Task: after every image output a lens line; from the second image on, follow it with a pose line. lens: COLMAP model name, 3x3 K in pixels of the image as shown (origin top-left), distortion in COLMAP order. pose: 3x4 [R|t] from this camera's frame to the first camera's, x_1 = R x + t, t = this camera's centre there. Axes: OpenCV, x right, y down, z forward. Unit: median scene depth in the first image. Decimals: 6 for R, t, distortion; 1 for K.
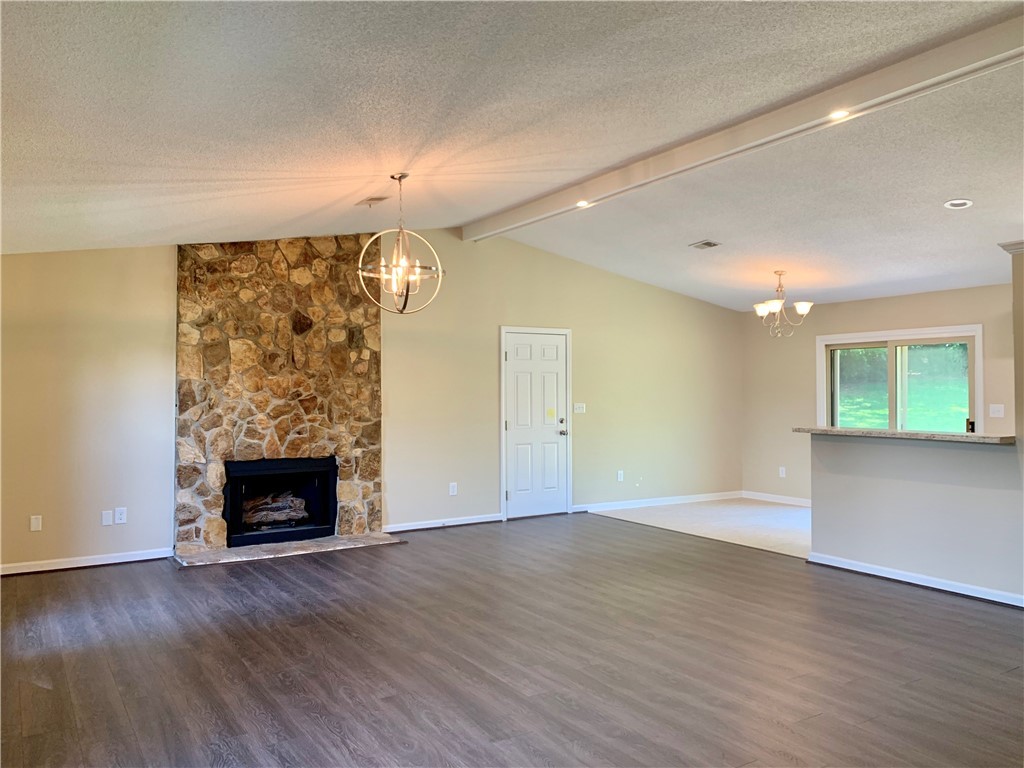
lens RADIAL K [[784.1, 0, 515.1], [0, 784.1, 378.4], [0, 0, 1]] dist [0.122416, -0.208461]
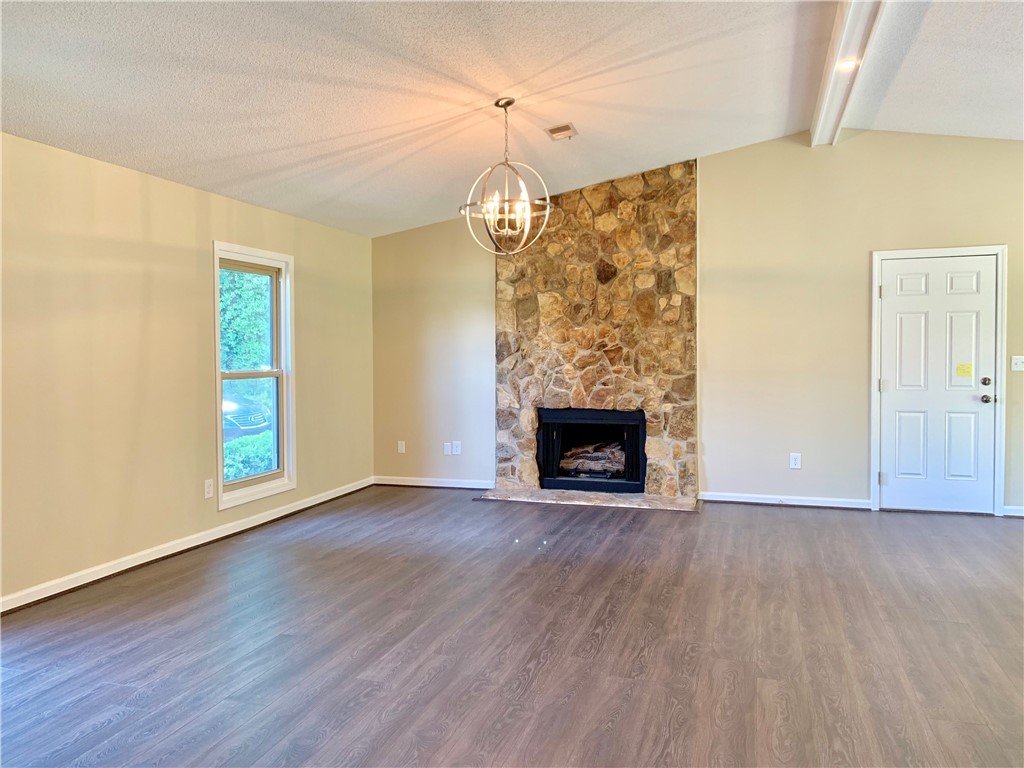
lens RADIAL K [[784.1, 0, 515.1], [0, 784.1, 378.4], [0, 0, 1]] dist [0.122416, -0.208461]
pose [[0.637572, 0.025627, -0.769965, 0.406835], [0.019386, 0.998596, 0.049289, 0.011462], [0.770147, -0.046352, 0.636180, 0.292966]]
